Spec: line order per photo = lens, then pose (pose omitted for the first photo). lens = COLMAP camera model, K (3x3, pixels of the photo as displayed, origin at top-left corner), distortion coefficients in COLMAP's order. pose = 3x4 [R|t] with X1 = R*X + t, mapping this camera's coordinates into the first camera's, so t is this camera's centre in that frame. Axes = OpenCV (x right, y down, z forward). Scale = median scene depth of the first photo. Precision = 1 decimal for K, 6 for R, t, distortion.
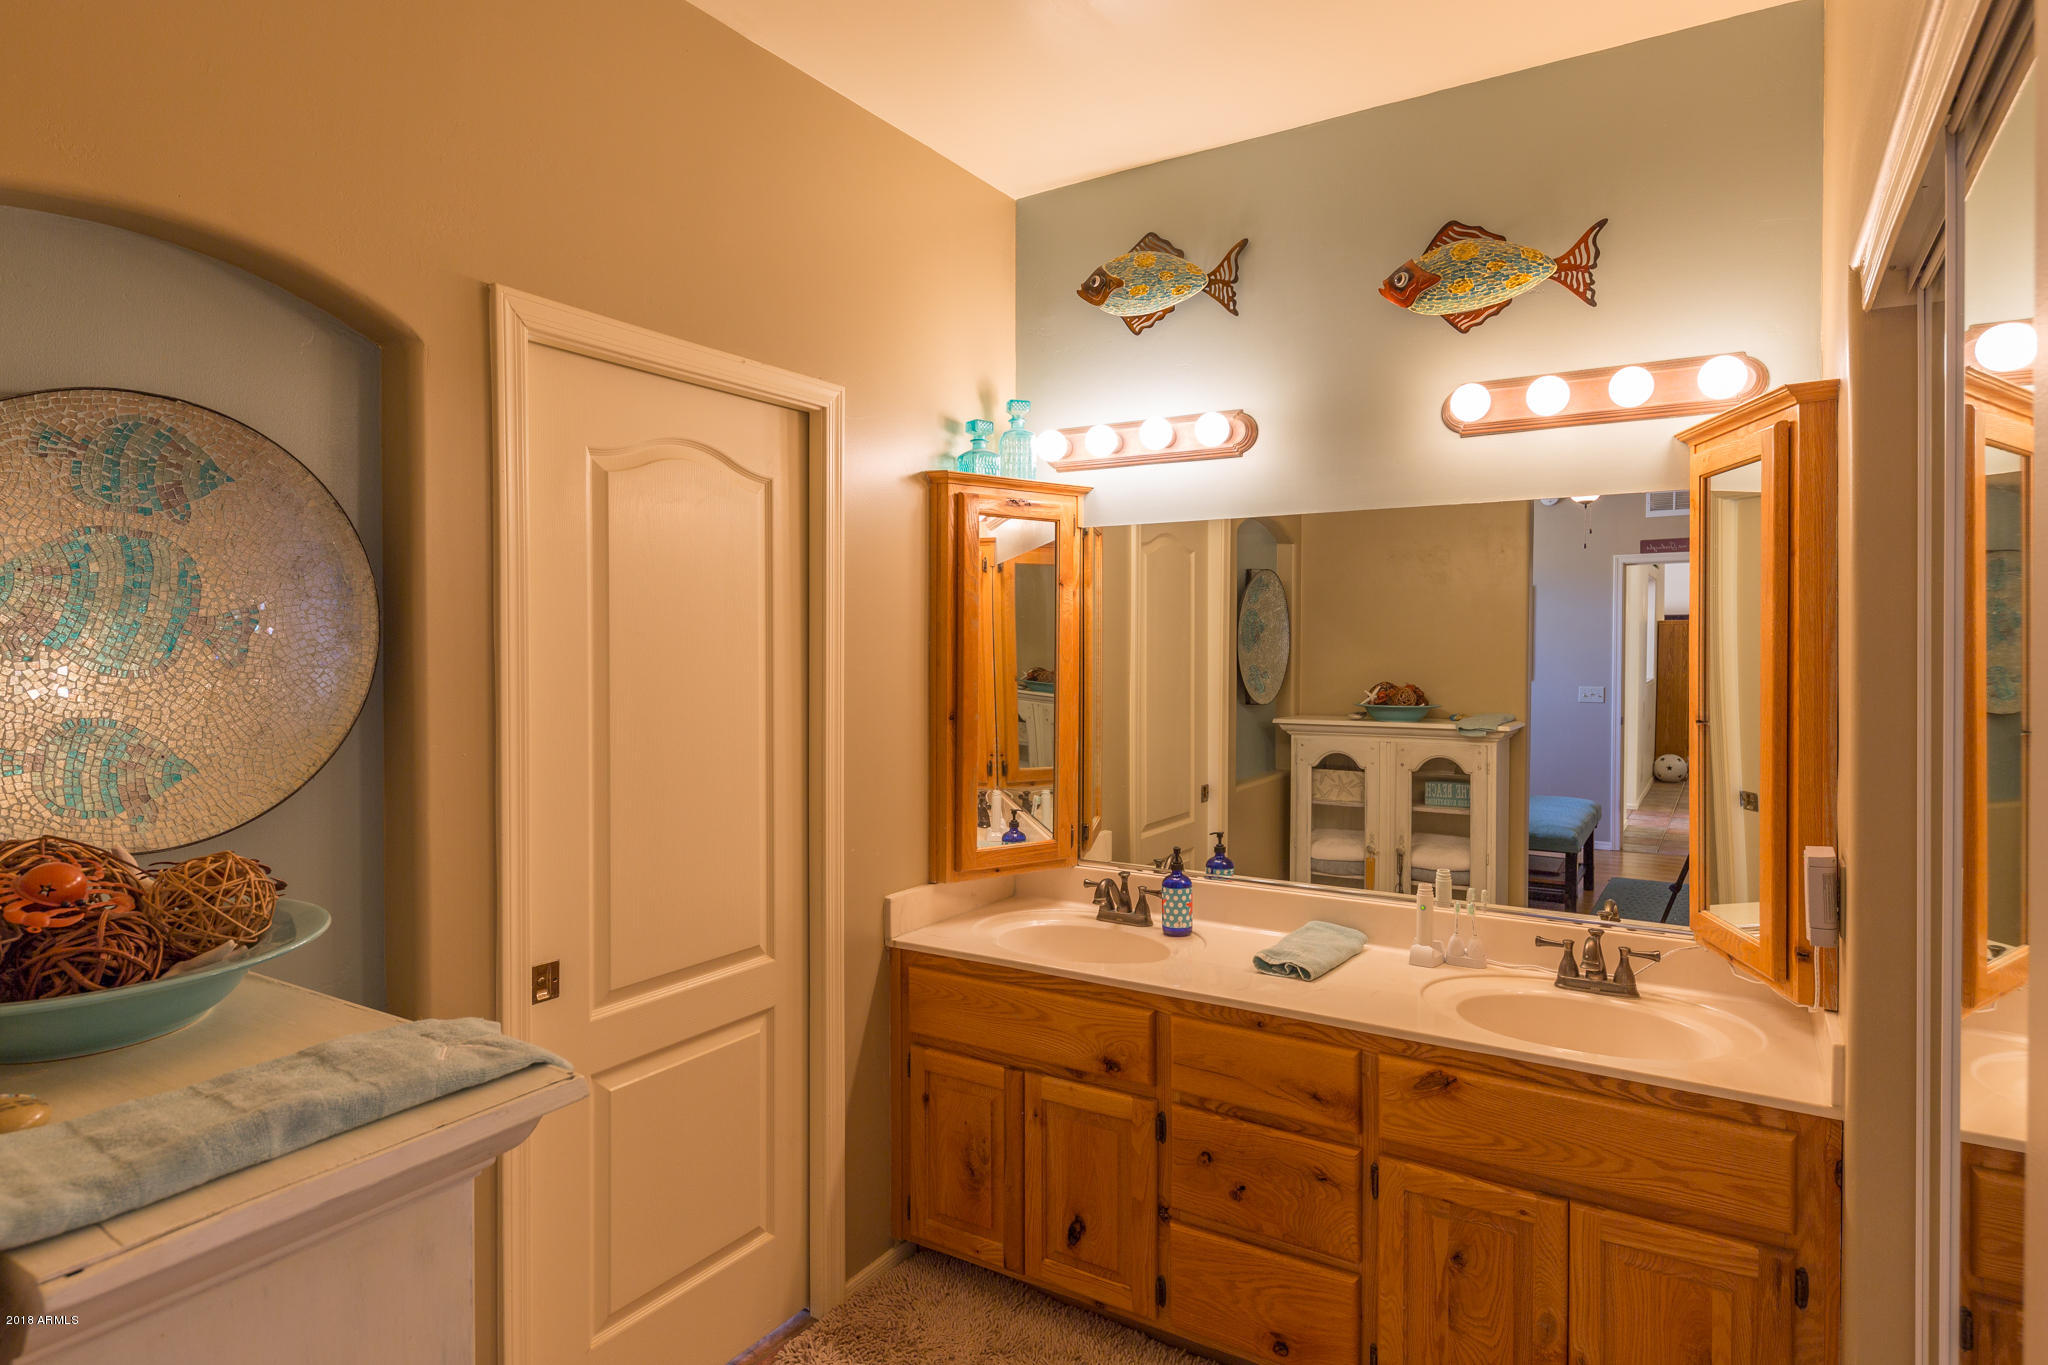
lens RADIAL K [[1121.6, 0, 1024.6], [0, 1121.6, 653.8], [0, 0, 1]] dist [-0.023565, 0.000036]
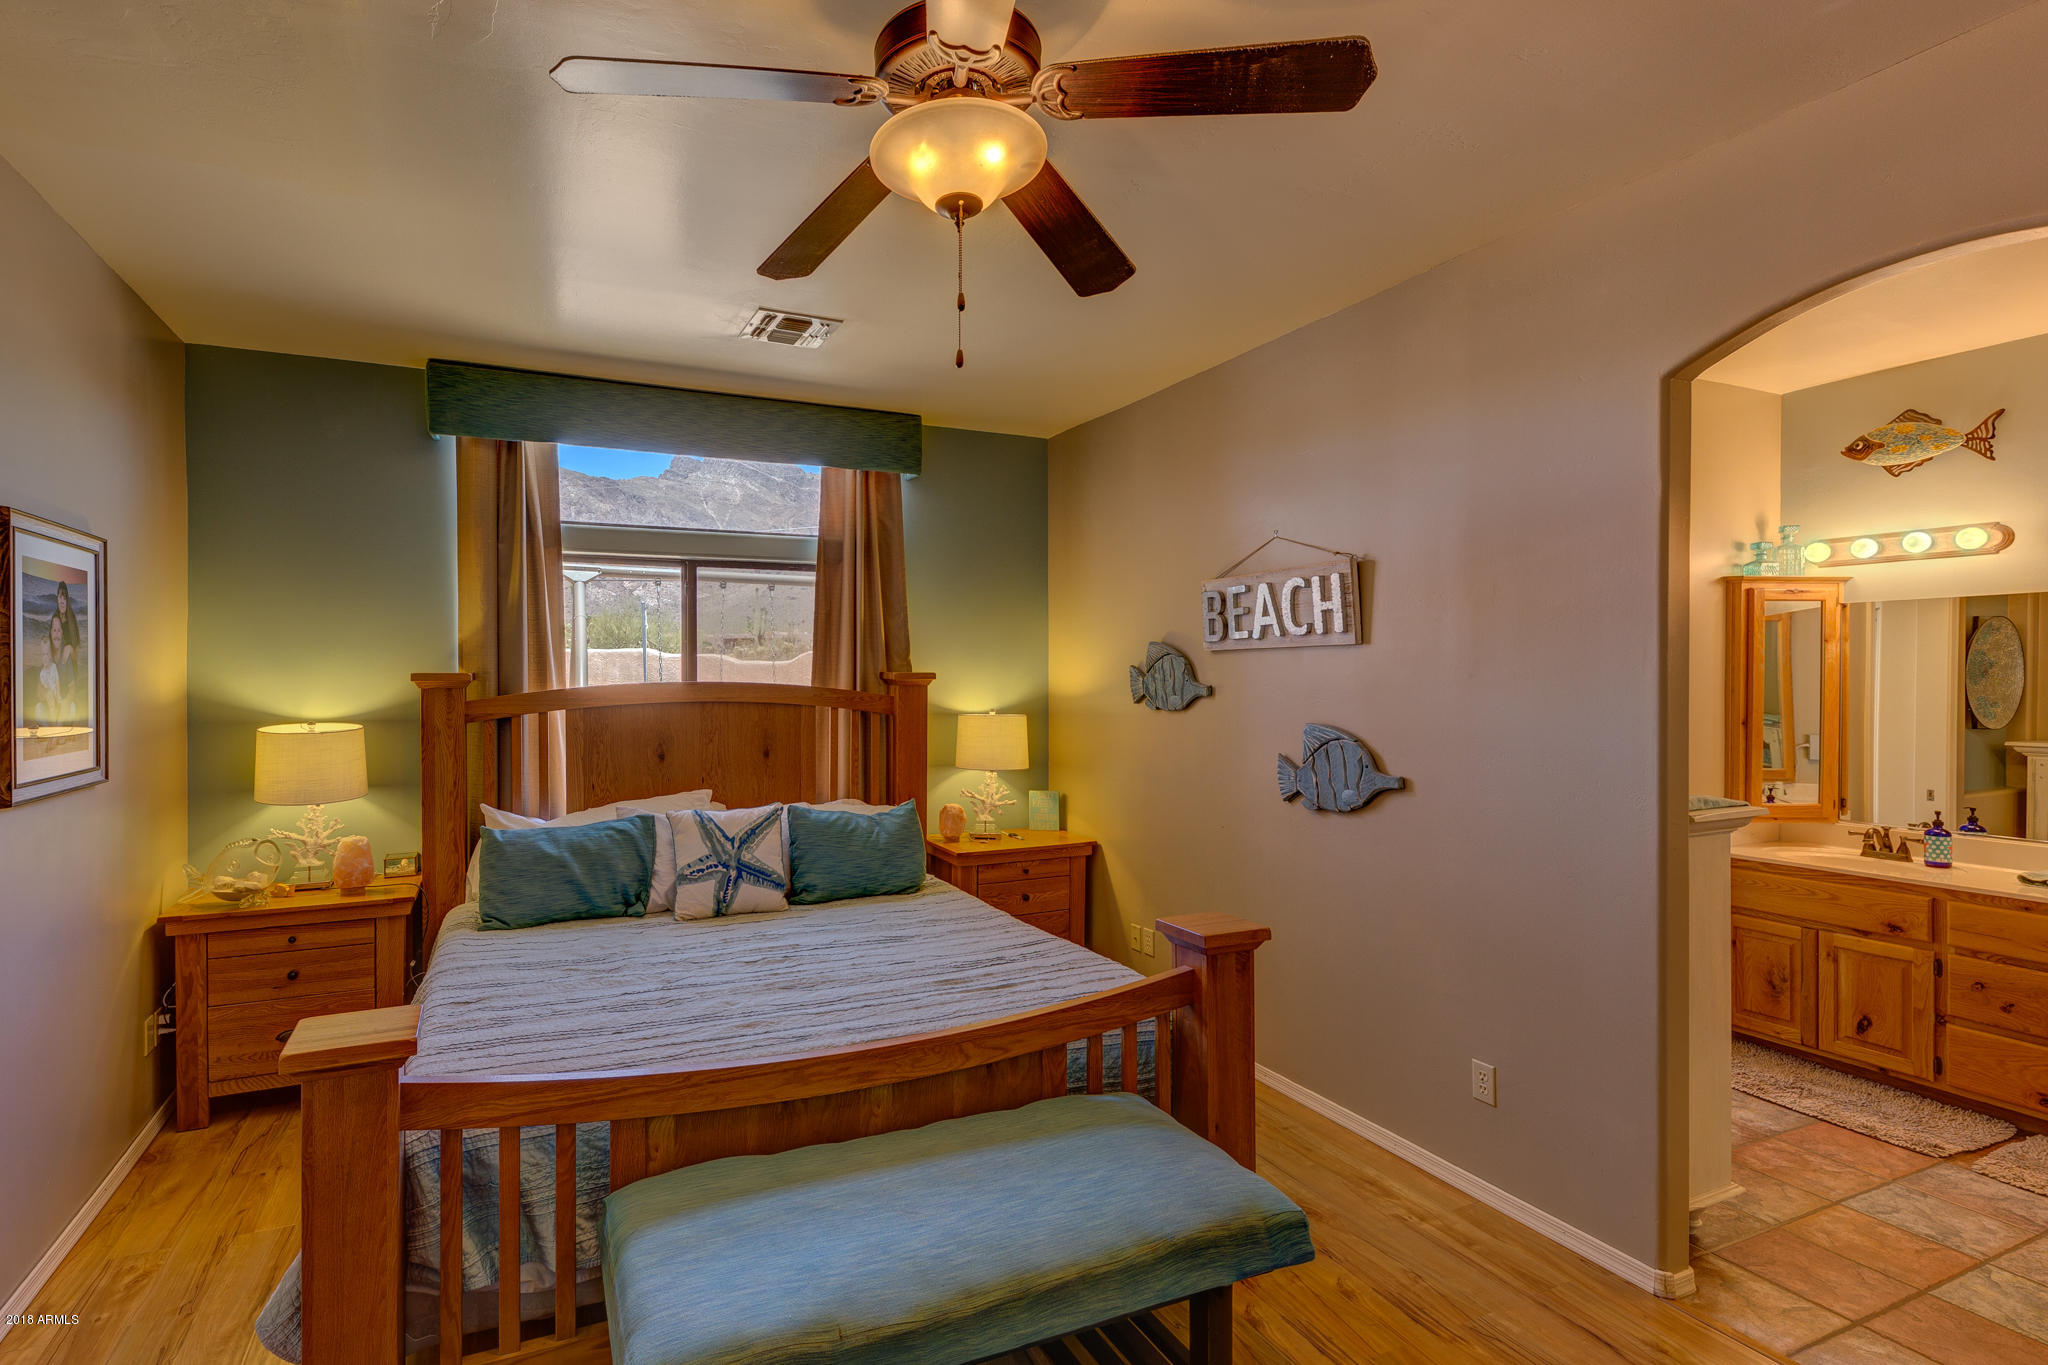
lens RADIAL K [[857.9, 0, 1024.0], [0, 857.9, 682.5], [0, 0, 1]] dist [-0.001189, -0.003006]
pose [[0.815177, 0.001954, -0.579209, -0.201937], [-0.004255, 0.999988, -0.002615, 0.004350], [0.579197, 0.004596, 0.815175, -0.662725]]
